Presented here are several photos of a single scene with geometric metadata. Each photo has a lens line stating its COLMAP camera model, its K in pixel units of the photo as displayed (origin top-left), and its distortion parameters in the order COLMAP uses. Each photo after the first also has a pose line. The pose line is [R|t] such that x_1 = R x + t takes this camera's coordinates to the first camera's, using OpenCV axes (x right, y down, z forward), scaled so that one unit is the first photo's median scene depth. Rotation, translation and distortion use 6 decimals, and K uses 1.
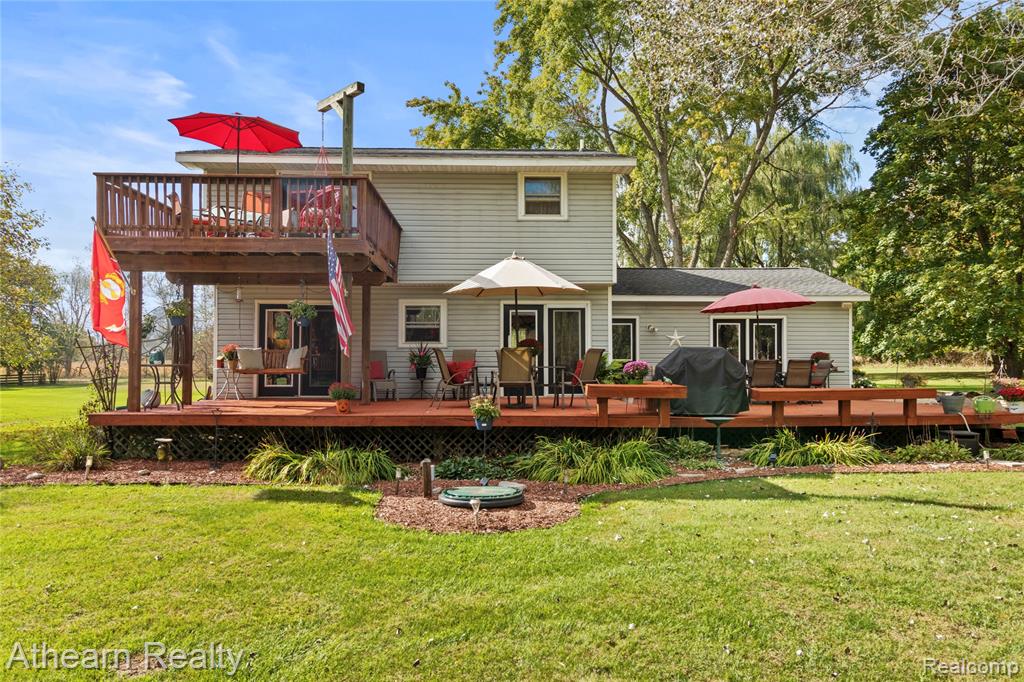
lens RADIAL K [[712.8, 0, 511.7], [0, 712.8, 343.7], [0, 0, 1]] dist [0.002209, 0.000463]
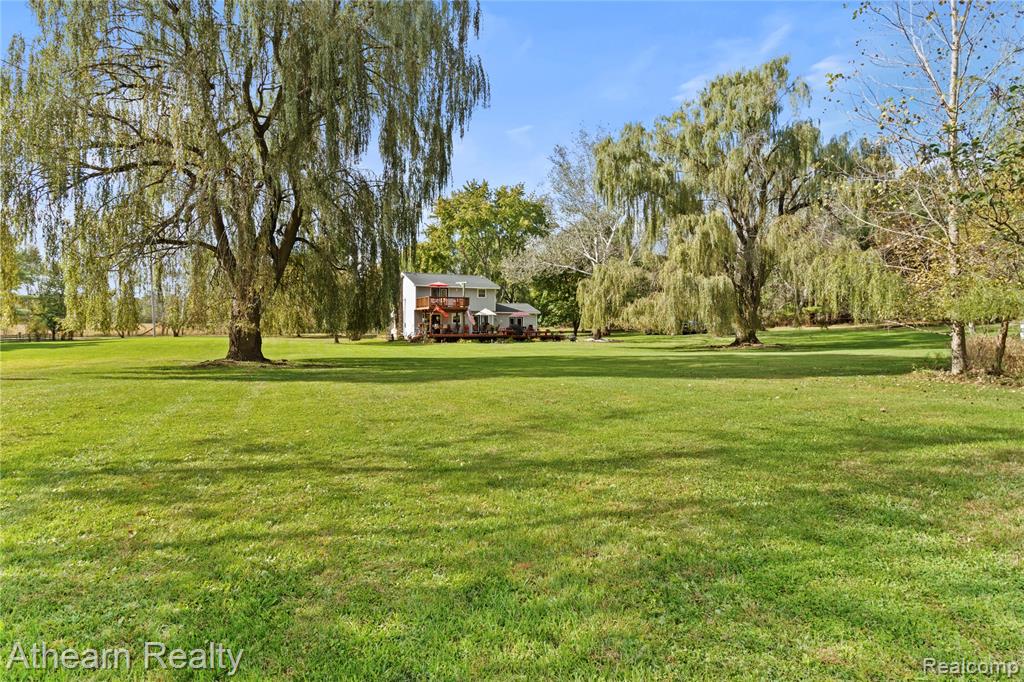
lens RADIAL K [[523.7, 0, 512.4], [0, 523.7, 336.8], [0, 0, 1]] dist [-0.000413, -0.000011]
pose [[0.917286, -0.016206, 0.397898, -0.971173], [0.001890, 0.999338, 0.036345, -0.032673], [-0.398224, -0.032587, 0.916709, -1.952229]]
